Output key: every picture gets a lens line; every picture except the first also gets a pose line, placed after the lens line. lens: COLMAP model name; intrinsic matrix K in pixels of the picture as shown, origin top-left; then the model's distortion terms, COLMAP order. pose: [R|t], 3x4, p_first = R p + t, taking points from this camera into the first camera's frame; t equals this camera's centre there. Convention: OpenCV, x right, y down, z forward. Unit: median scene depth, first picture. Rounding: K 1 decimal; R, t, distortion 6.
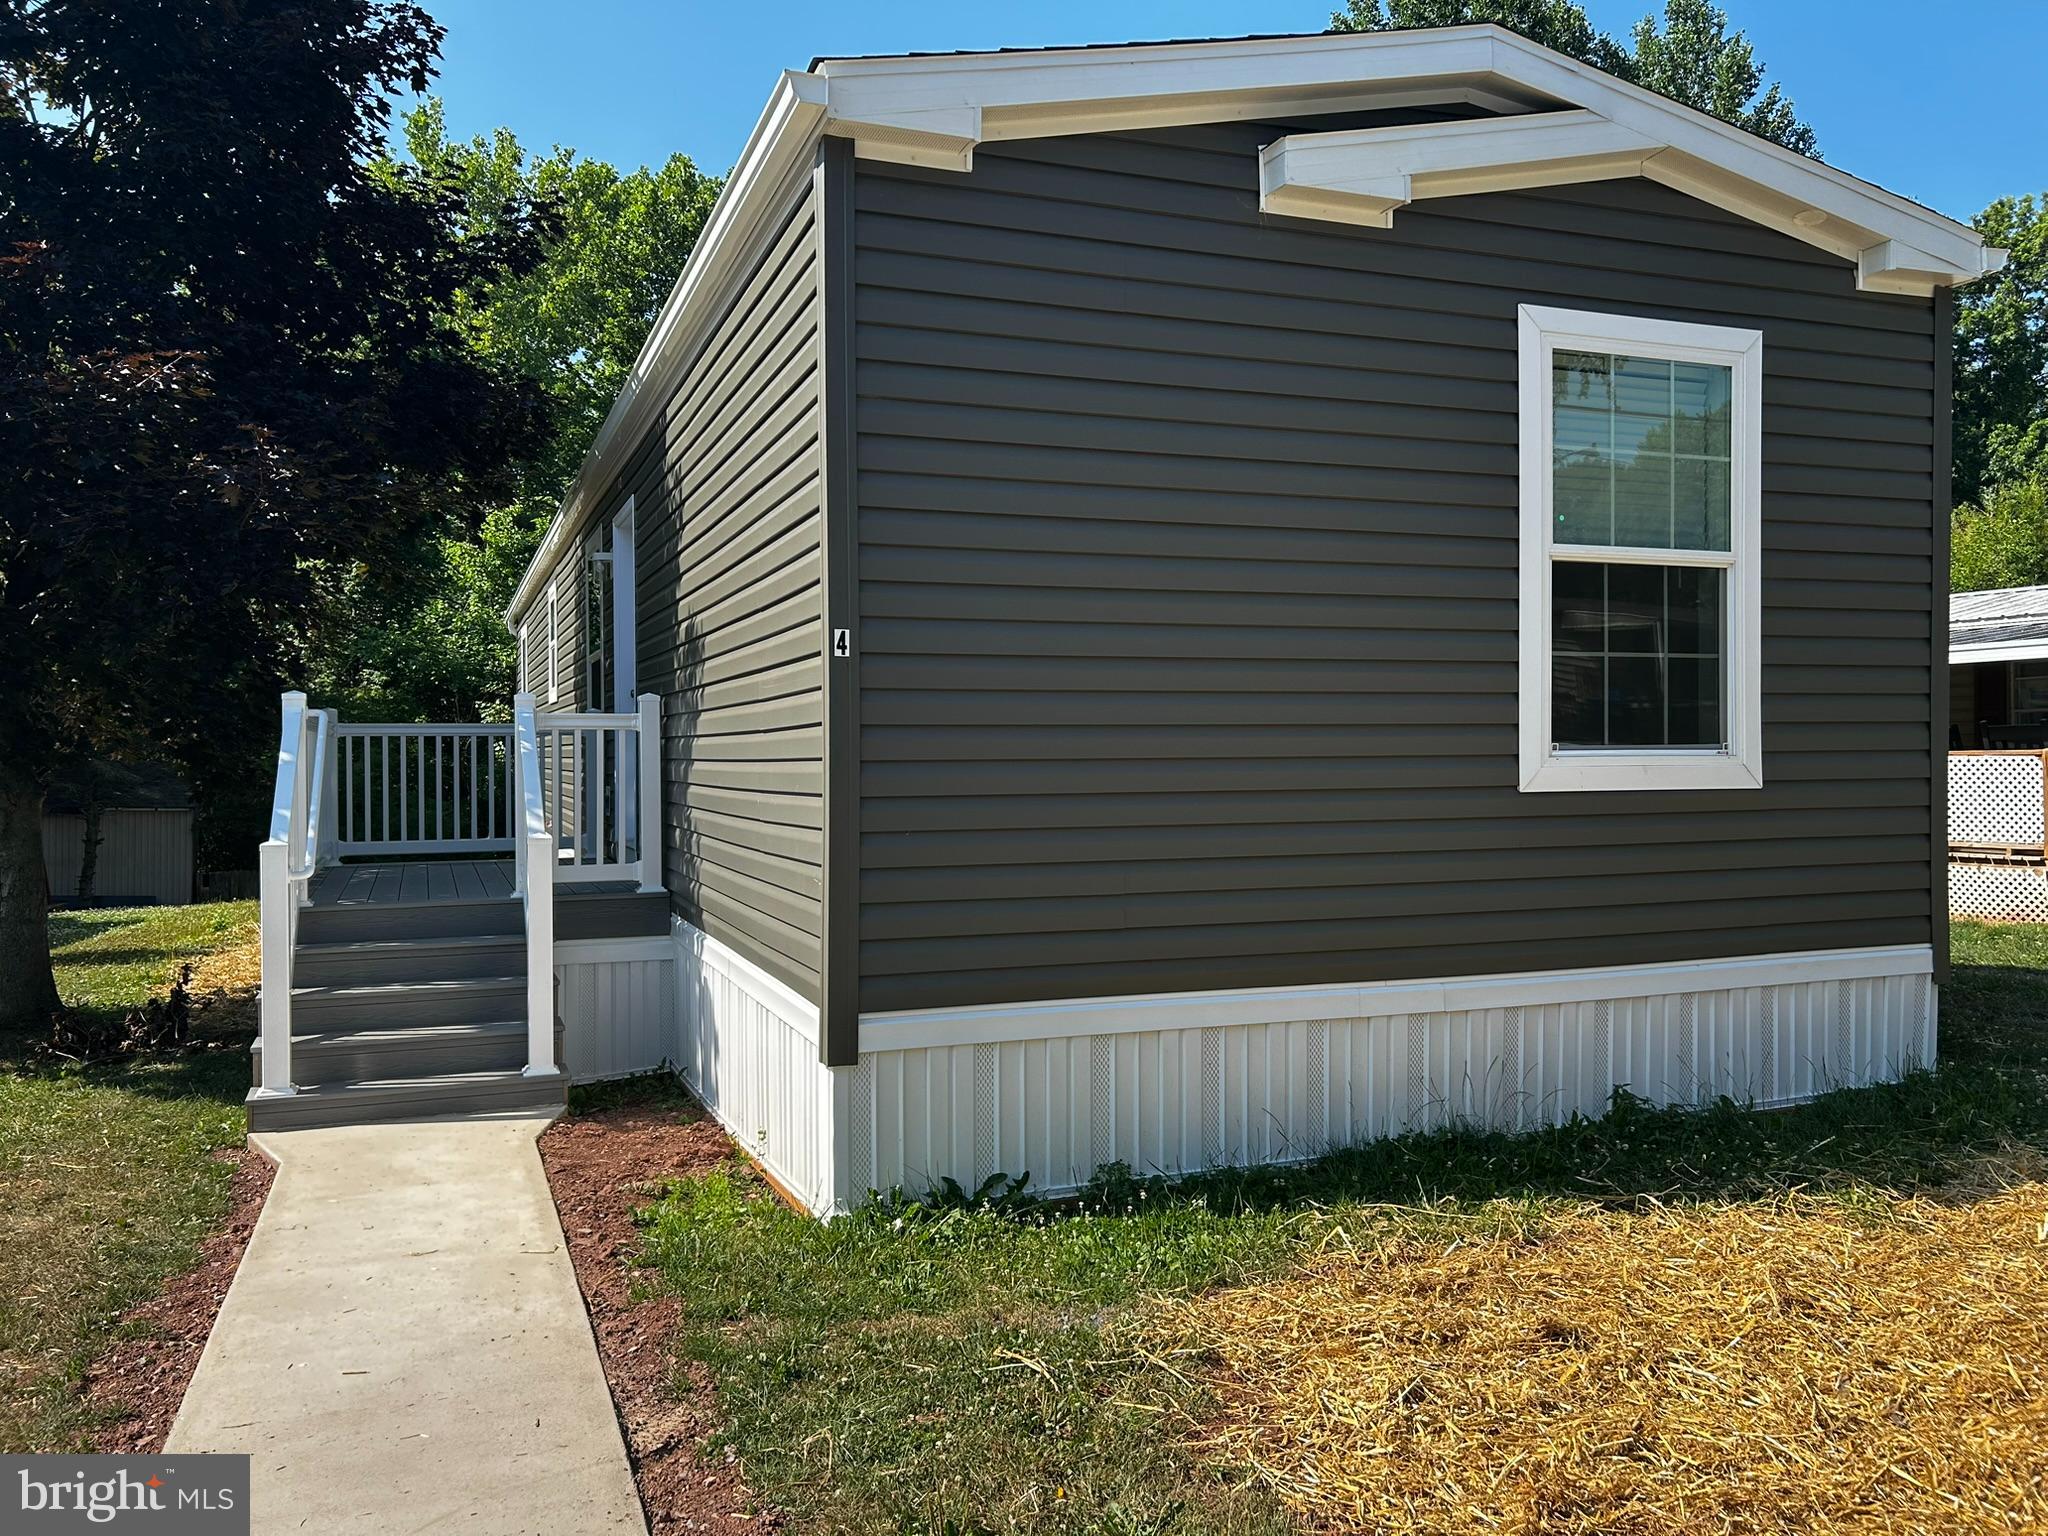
lens RADIAL K [[1545.2, 0, 1022.5], [0, 1545.2, 774.8], [0, 0, 1]] dist [0.044334, -0.052290]
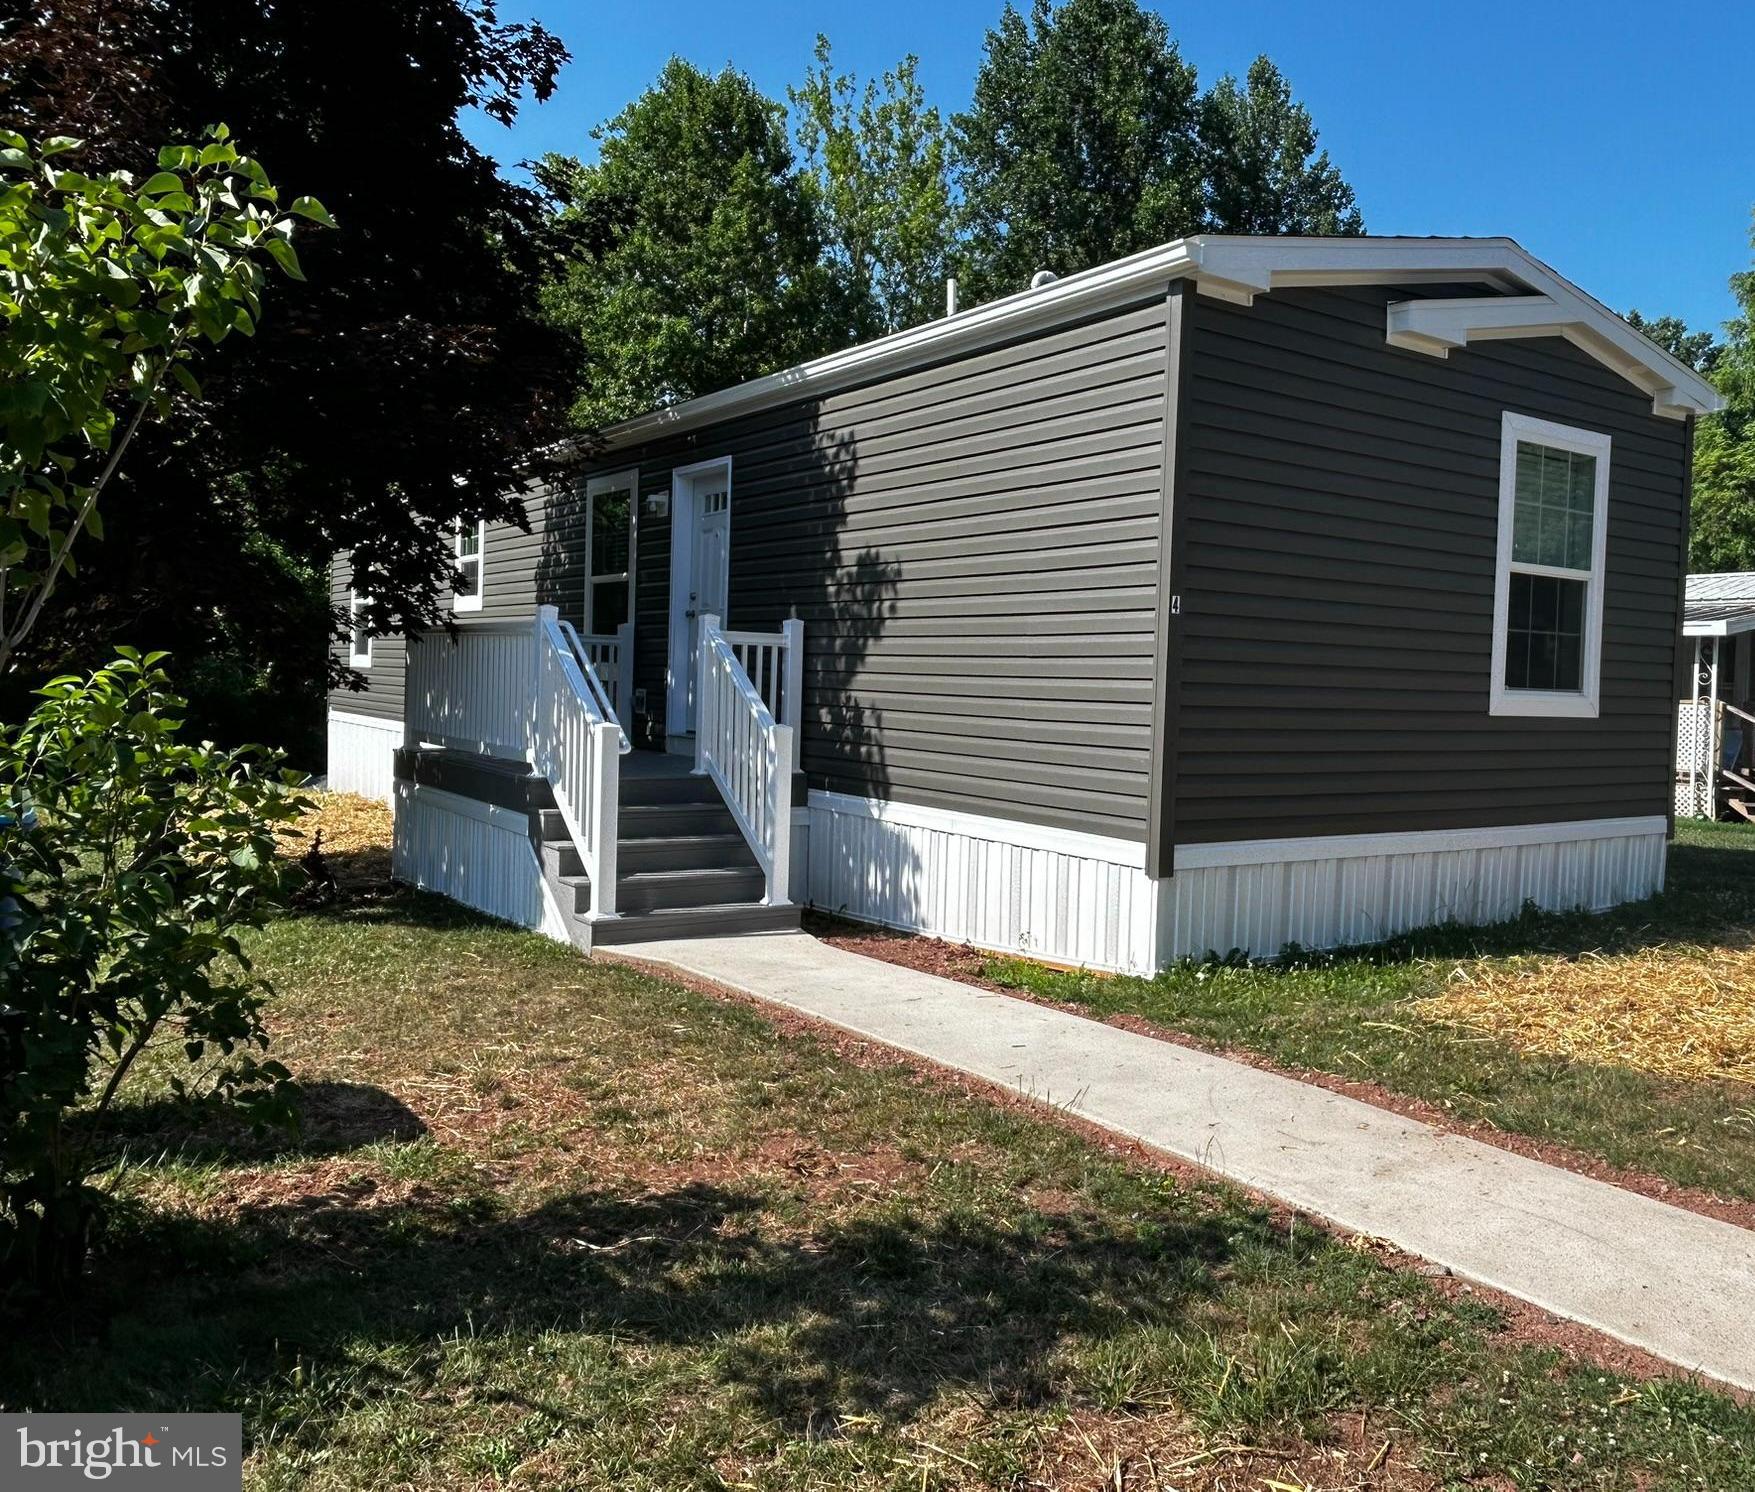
lens RADIAL K [[1437.6, 0, 1021.9], [0, 1437.6, 736.5], [0, 0, 1]] dist [-0.006734, 0.001830]
pose [[0.957661, 0.027074, 0.286624, -0.547579], [-0.035302, 0.999099, 0.023577, 0.014374], [-0.285727, -0.032697, 0.957753, -0.274719]]
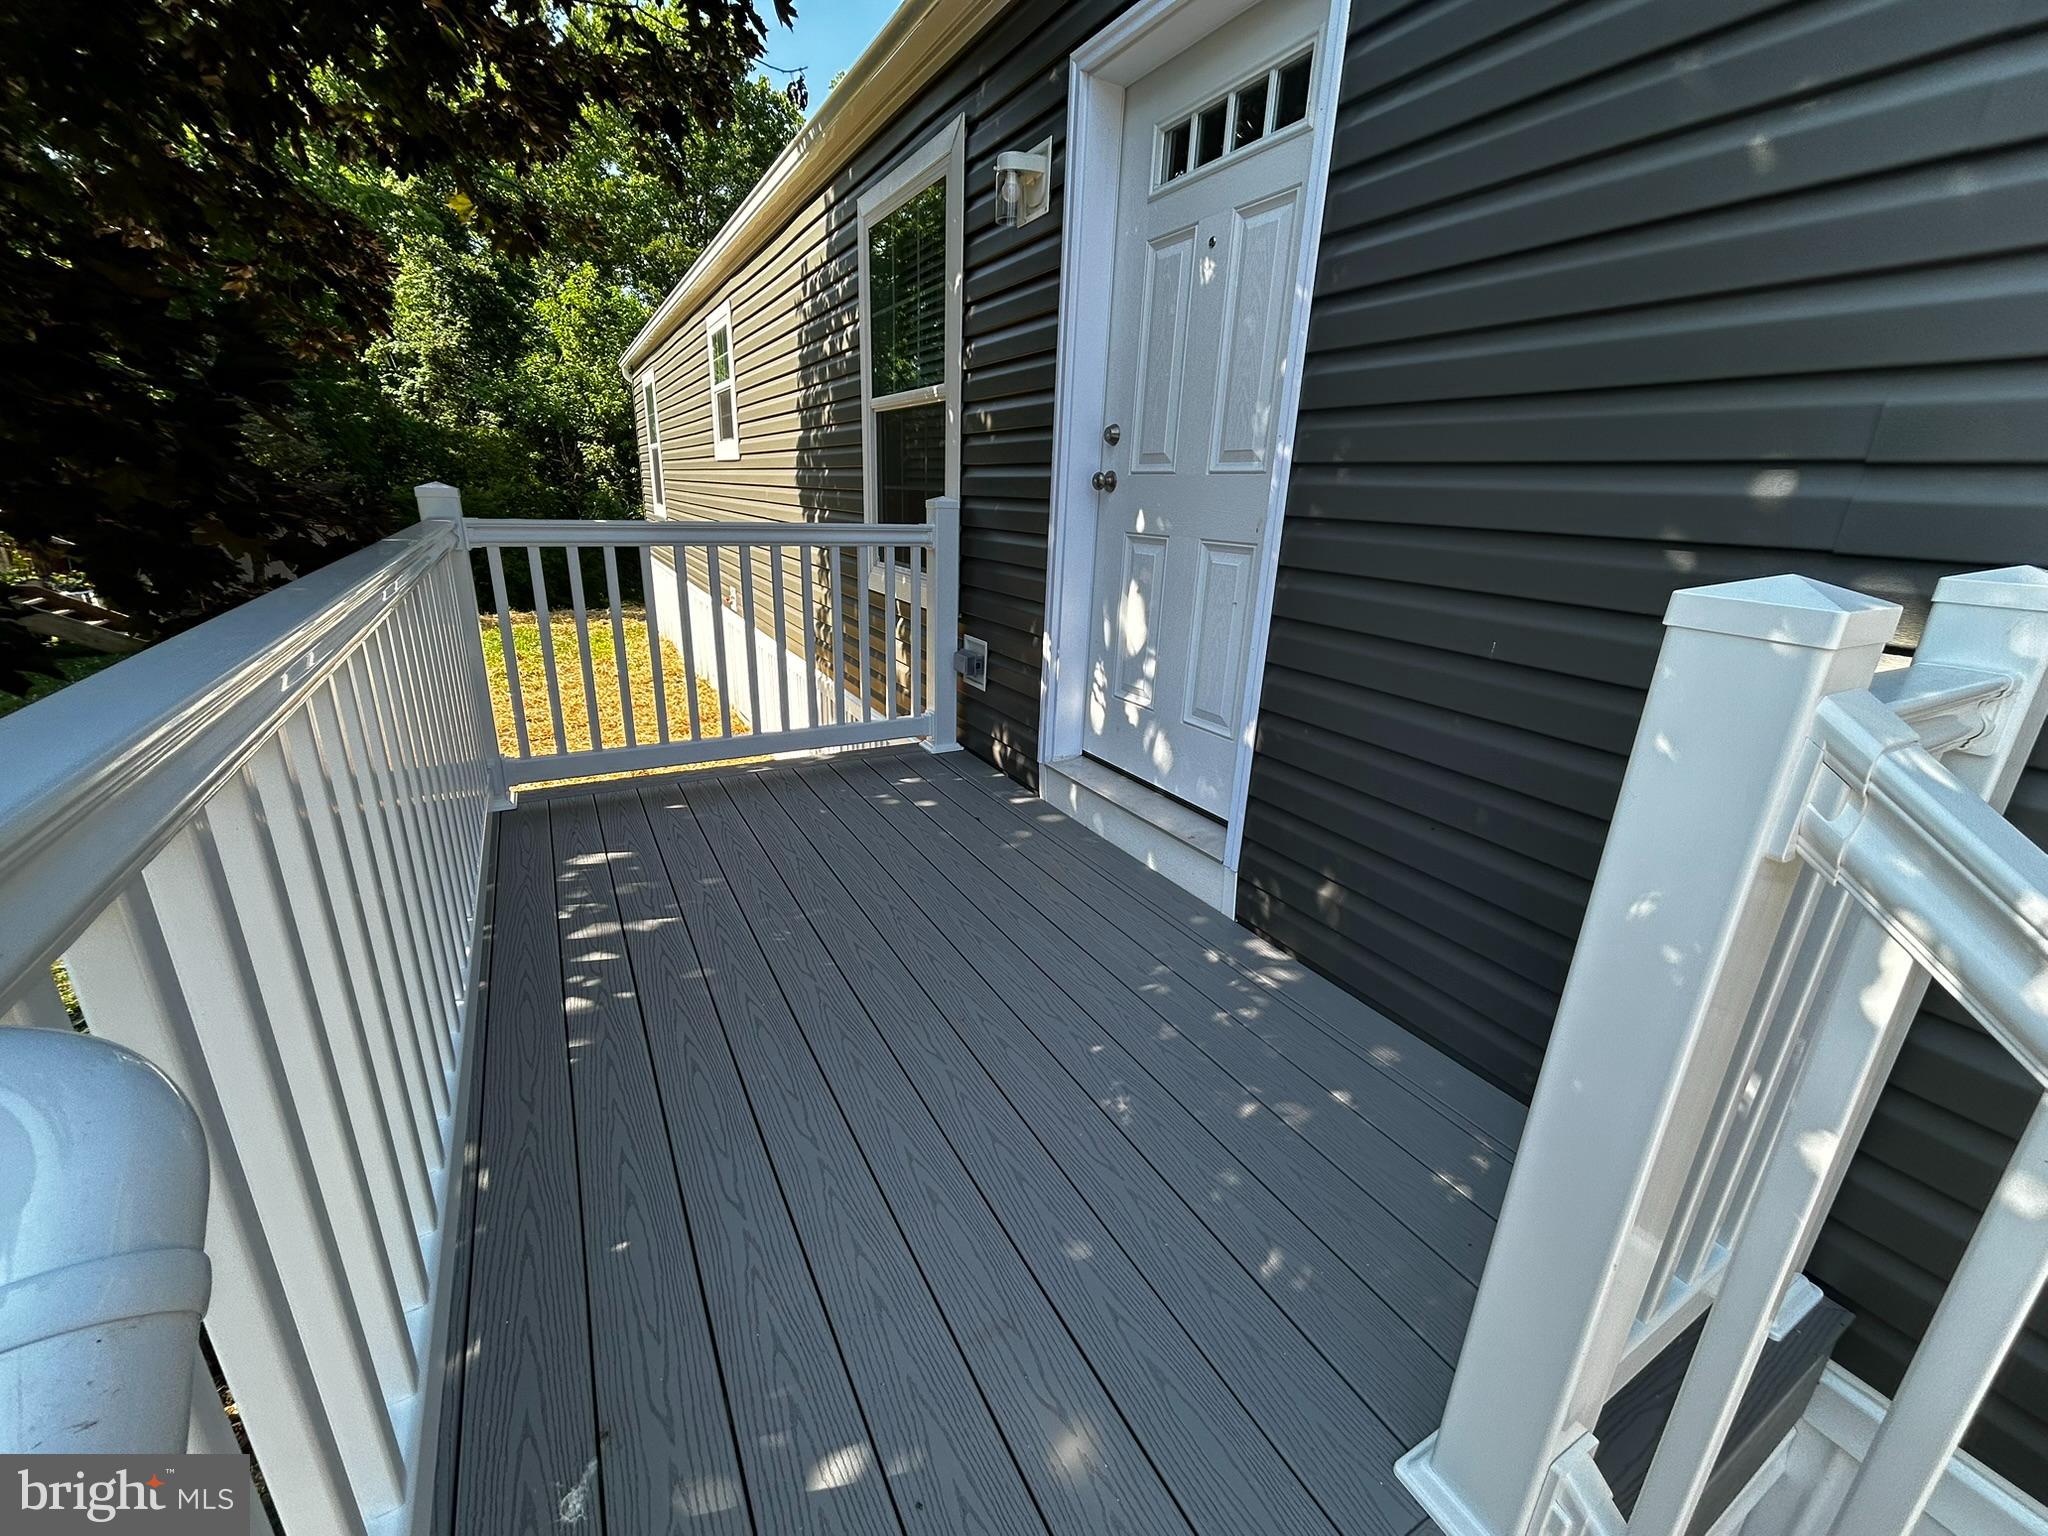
lens RADIAL K [[827.5, 0, 1022.7], [0, 827.5, 764.9], [0, 0, 1]] dist [-0.001573, 0.000591]
pose [[0.988138, -0.009045, 0.153301, -0.540351], [-0.038095, 0.952624, 0.301756, -0.075969], [-0.148768, -0.304017, 0.940979, 1.241558]]
